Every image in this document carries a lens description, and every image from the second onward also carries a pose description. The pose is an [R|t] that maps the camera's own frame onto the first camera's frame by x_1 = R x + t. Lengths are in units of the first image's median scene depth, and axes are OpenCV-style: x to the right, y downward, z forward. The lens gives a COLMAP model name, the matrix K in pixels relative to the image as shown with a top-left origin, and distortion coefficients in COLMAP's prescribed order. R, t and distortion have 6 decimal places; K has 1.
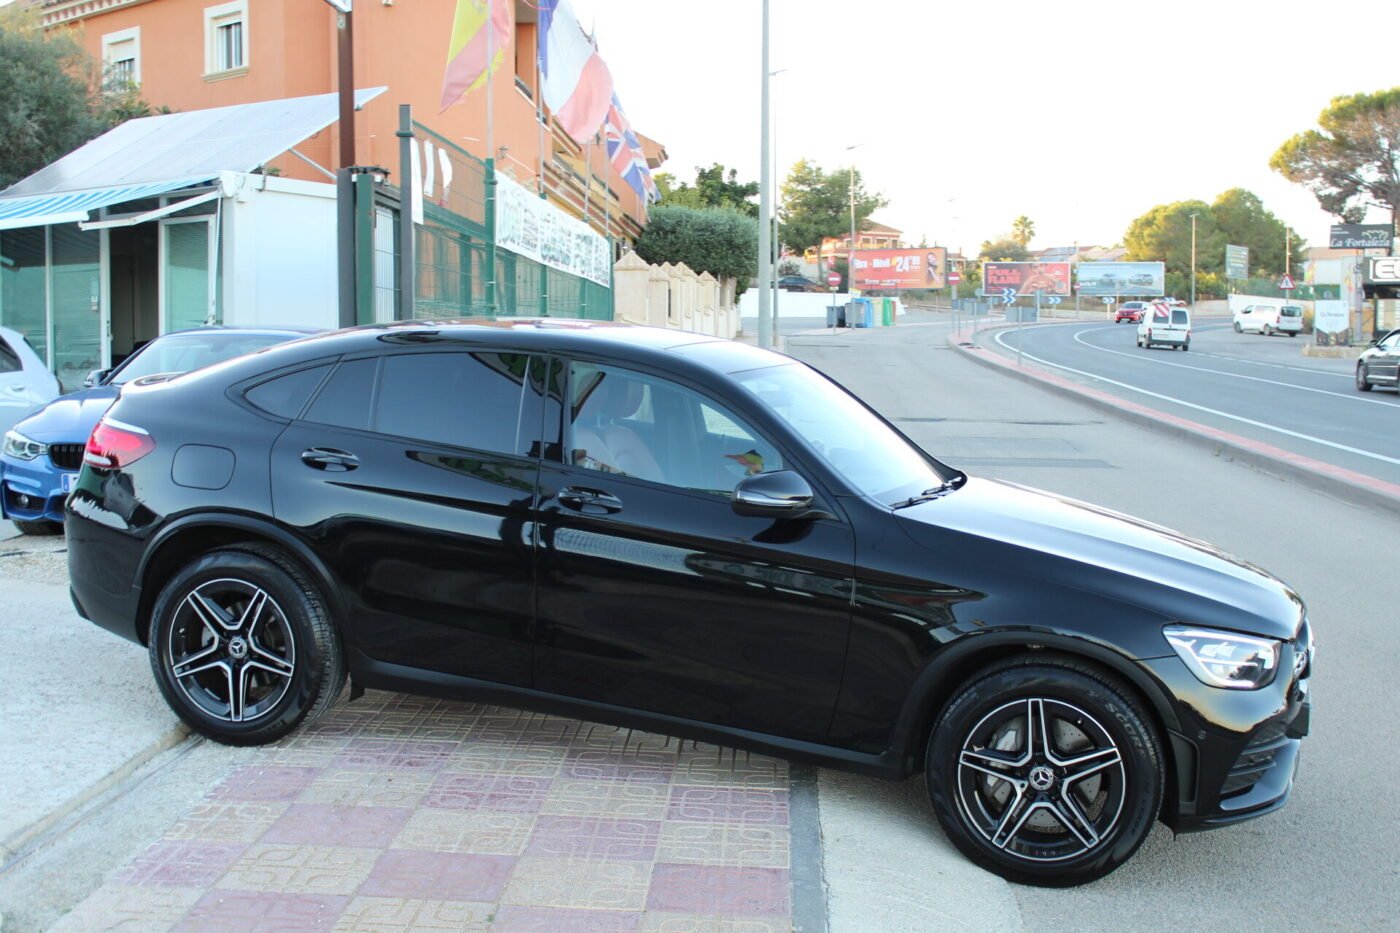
lens RADIAL K [[1701.7, 0, 700.0], [0, 1701.7, 466.5], [0, 0, 1]] dist [-0.026847, -0.017698]
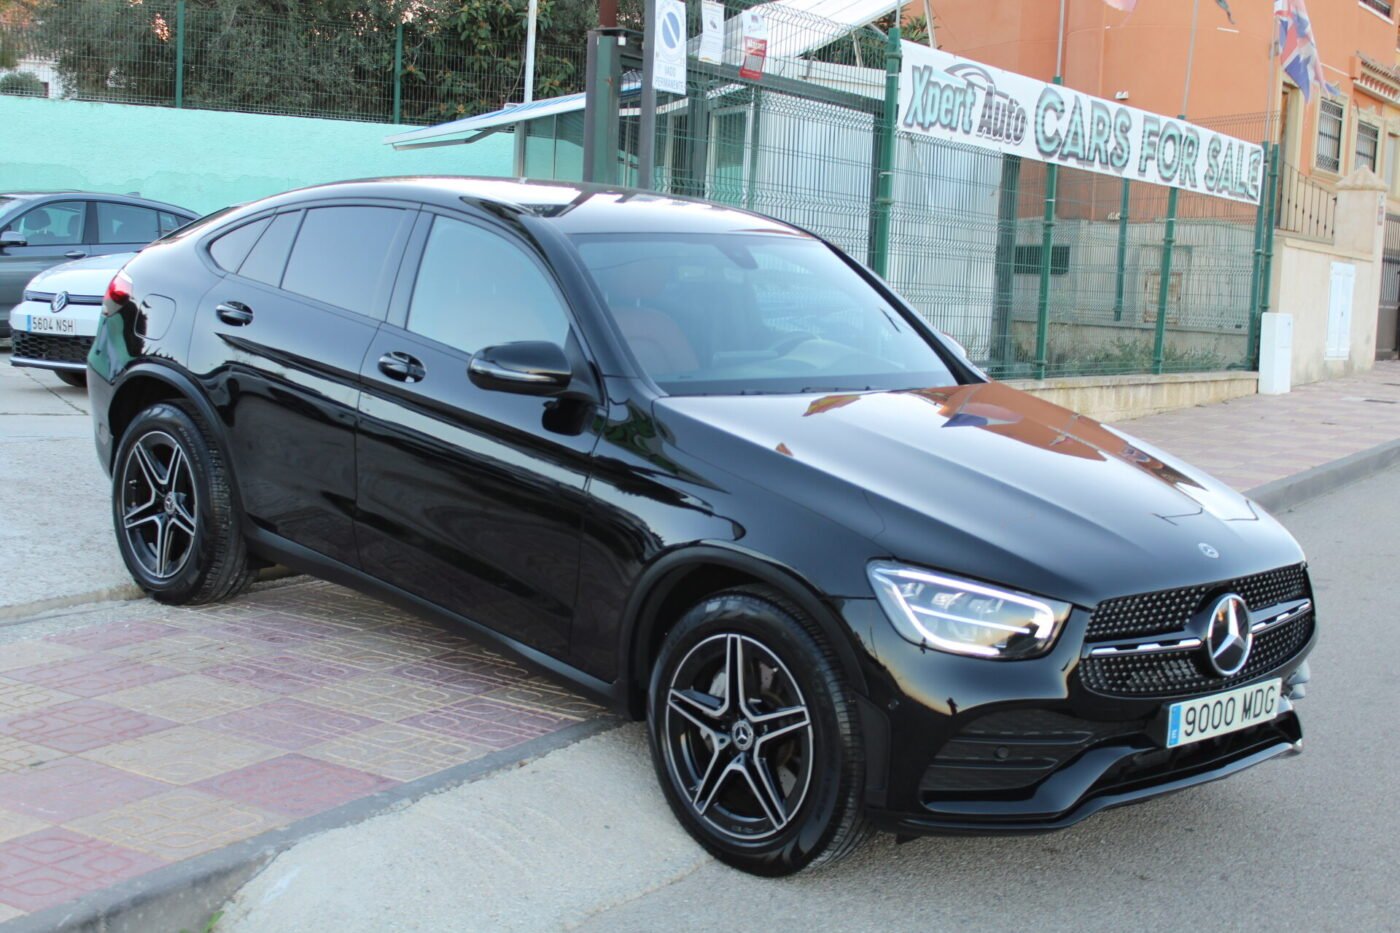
lens RADIAL K [[2013.5, 0, 700.0], [0, 2013.5, 466.5], [0, 0, 1]] dist [-0.012207, 0.049910]
pose [[0.875687, 0.086014, -0.475156, 0.540220], [-0.079903, 0.996253, 0.033086, 0.023165], [0.476222, 0.008993, 0.879279, 0.130543]]
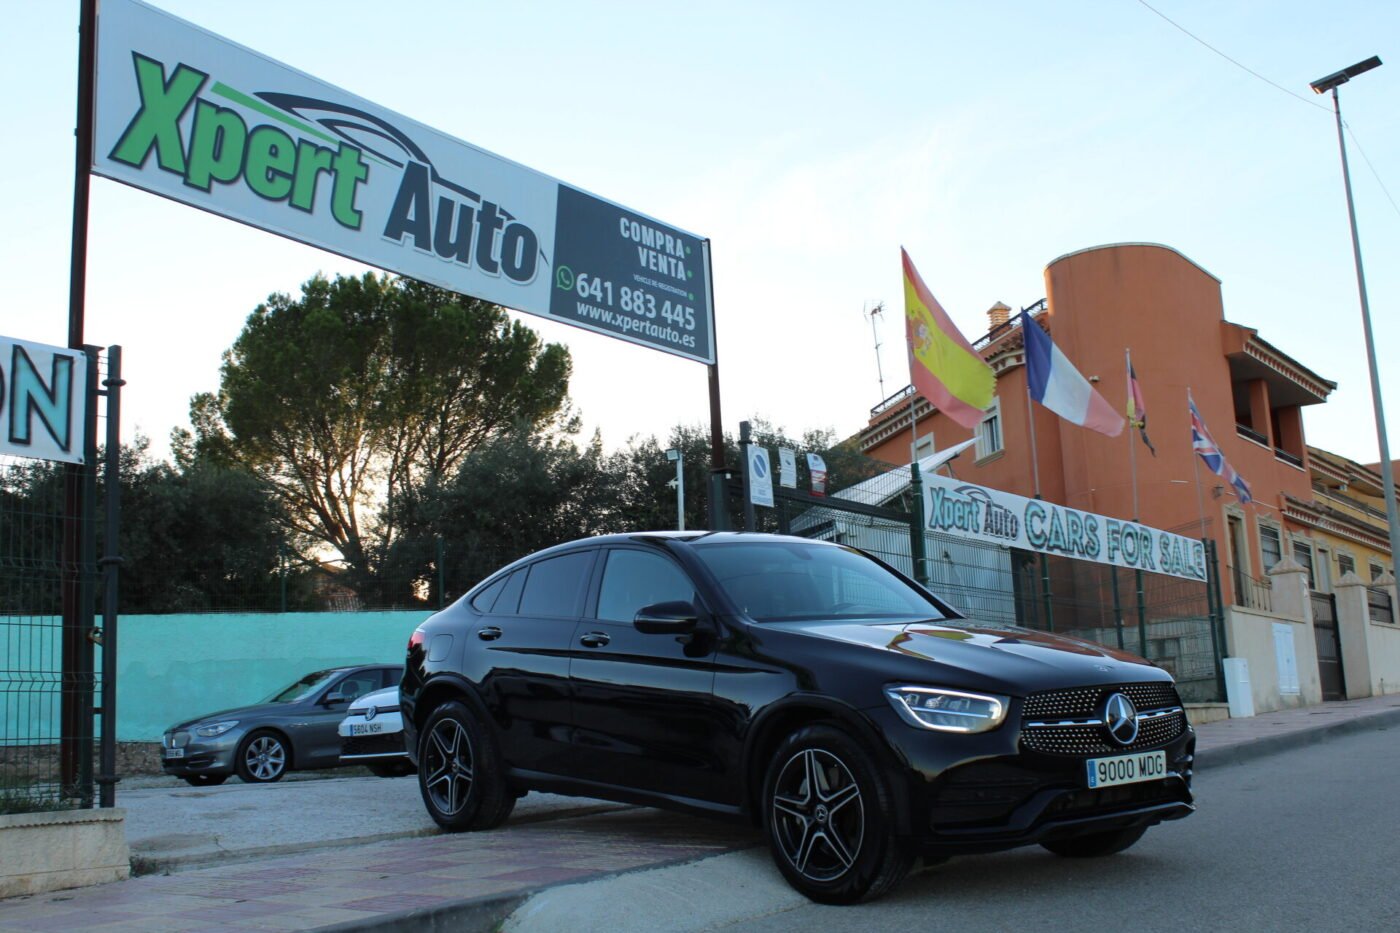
lens RADIAL K [[1531.1, 0, 700.0], [0, 1531.1, 466.5], [0, 0, 1]] dist [-0.058741, 0.013926]
pose [[0.829630, -0.143346, -0.539598, 0.671863], [0.011035, 0.970499, -0.240851, 0.177202], [0.558205, 0.193863, 0.806737, -0.016924]]
